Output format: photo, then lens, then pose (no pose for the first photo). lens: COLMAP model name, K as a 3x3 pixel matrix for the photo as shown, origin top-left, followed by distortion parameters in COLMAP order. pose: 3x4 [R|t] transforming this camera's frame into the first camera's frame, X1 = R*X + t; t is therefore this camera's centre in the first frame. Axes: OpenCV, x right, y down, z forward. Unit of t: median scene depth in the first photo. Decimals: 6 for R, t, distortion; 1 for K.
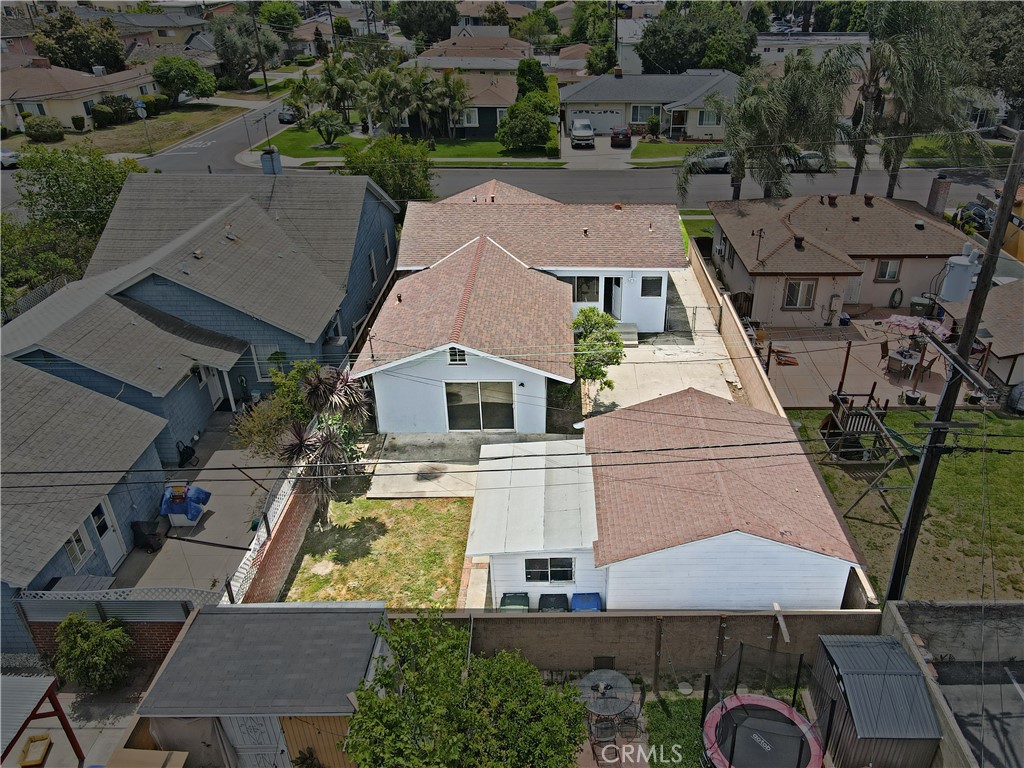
lens RADIAL K [[764.4, 0, 576.7], [0, 764.4, 446.9], [0, 0, 1]] dist [0.007471, 0.007814]
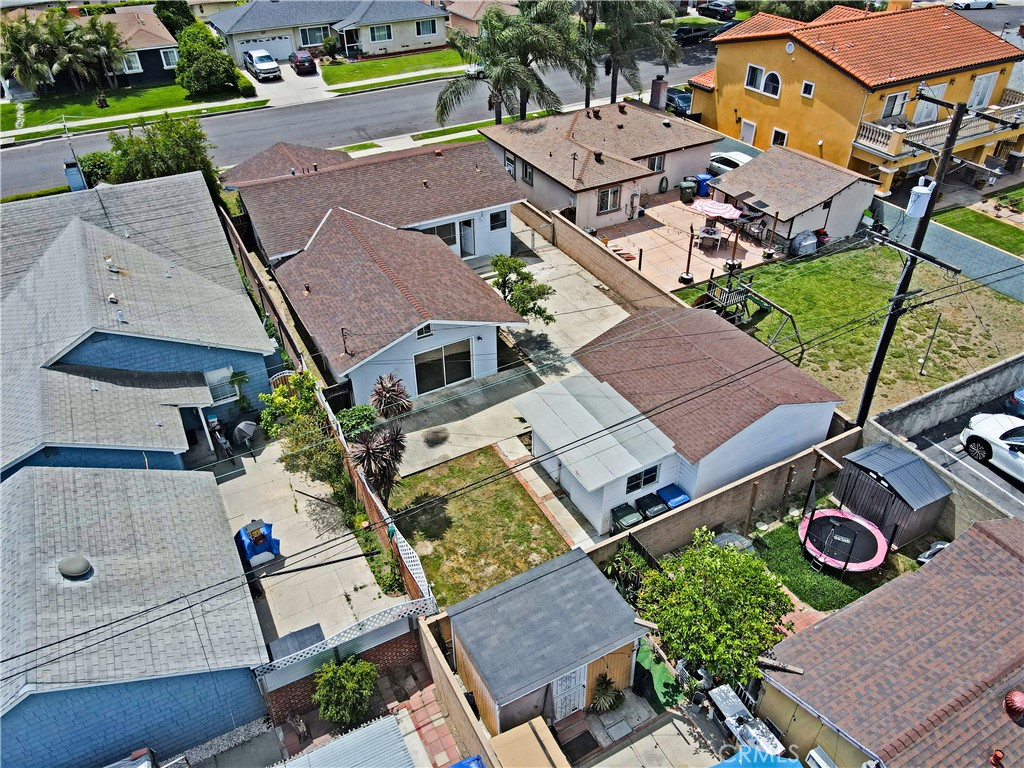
lens RADIAL K [[740.0, 0, 515.5], [0, 740.0, 378.7], [0, 0, 1]] dist [0.015567, 0.018100]
pose [[0.889296, -0.292573, 0.351501, -0.339494], [0.266873, 0.956148, 0.120664, -0.113189], [-0.371390, -0.013500, 0.928379, -0.031678]]
